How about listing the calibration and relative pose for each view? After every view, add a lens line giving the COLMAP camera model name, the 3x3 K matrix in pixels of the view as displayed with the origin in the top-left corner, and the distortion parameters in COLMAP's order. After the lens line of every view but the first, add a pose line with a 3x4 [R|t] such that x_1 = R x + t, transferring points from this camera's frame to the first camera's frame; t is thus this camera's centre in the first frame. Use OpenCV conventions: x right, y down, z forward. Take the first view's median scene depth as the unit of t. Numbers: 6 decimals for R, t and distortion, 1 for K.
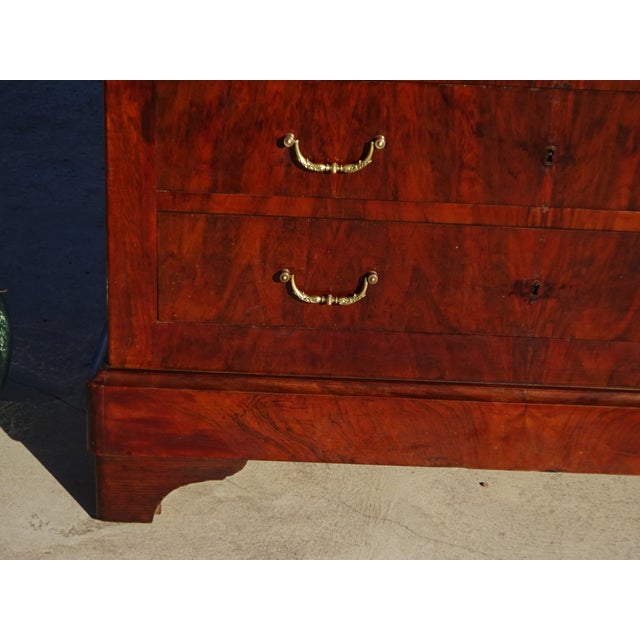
lens RADIAL K [[1506.8, 0, 331.4], [0, 1506.8, 321.5], [0, 0, 1]] dist [0.019384, -0.020129]
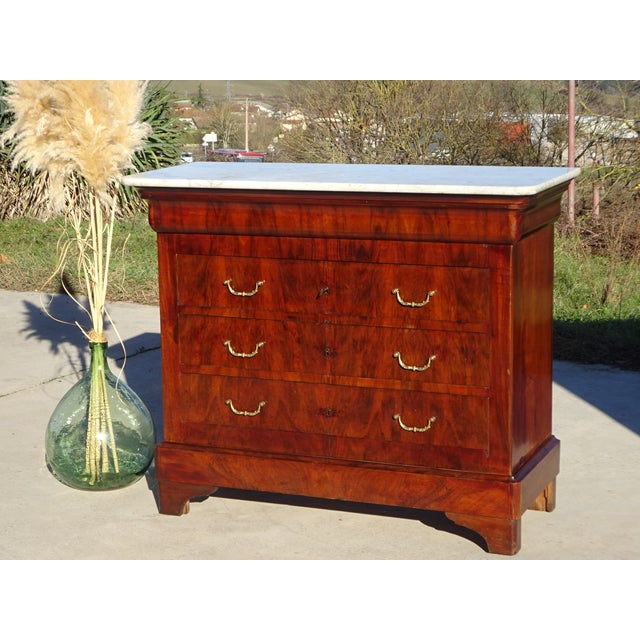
lens RADIAL K [[1506.8, 0, 331.4], [0, 1506.8, 321.5], [0, 0, 1]] dist [0.019384, -0.020129]
pose [[0.923767, 0.013364, -0.382721, 1.016242], [-0.107810, 0.968046, -0.226416, 0.363404], [0.367466, 0.250417, 0.895690, -1.079693]]
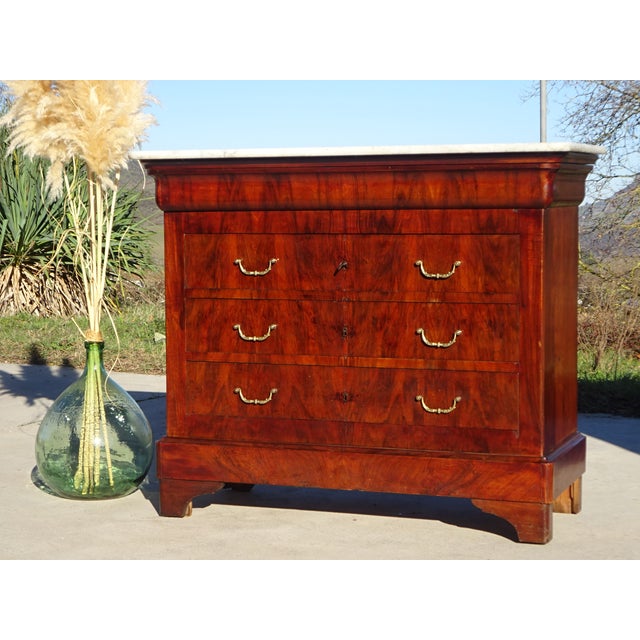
lens RADIAL K [[1506.8, 0, 331.4], [0, 1506.8, 321.5], [0, 0, 1]] dist [0.019384, -0.020129]
pose [[0.937116, -0.022449, -0.348294, 0.872092], [-0.101999, 0.936747, -0.334815, 0.602409], [0.333780, 0.349286, 0.875551, -0.928326]]
